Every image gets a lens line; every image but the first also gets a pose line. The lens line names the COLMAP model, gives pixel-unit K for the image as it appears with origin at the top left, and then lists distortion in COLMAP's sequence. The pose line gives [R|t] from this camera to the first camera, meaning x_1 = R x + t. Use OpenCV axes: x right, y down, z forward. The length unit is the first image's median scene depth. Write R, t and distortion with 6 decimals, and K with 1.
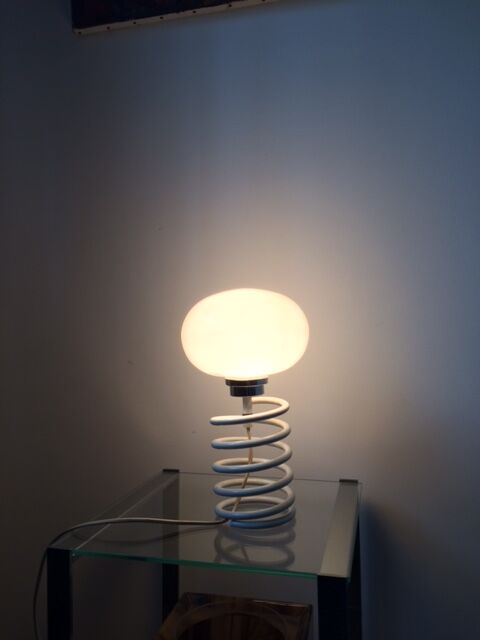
lens RADIAL K [[542.1, 0, 242.1], [0, 542.1, 321.1], [0, 0, 1]] dist [0.044024, -0.061334]
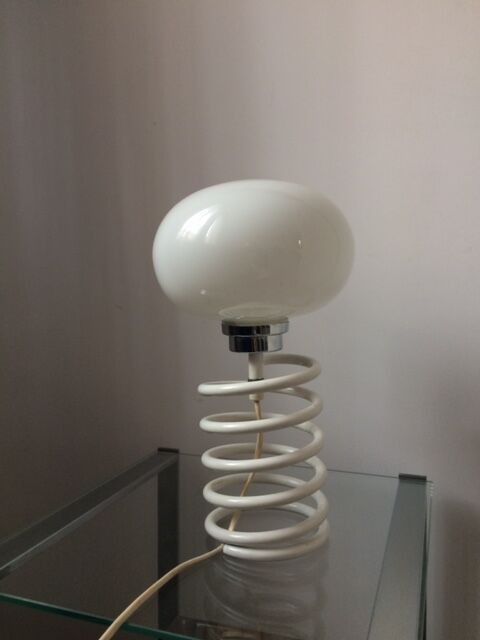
lens RADIAL K [[542.1, 0, 240.8], [0, 542.1, 321.0], [0, 0, 1]] dist [0.044024, -0.061334]
pose [[0.995728, 0.008127, -0.091972, 0.044911], [-0.001336, 0.997283, 0.073660, 0.050831], [0.092321, -0.073222, 0.993033, 0.336843]]
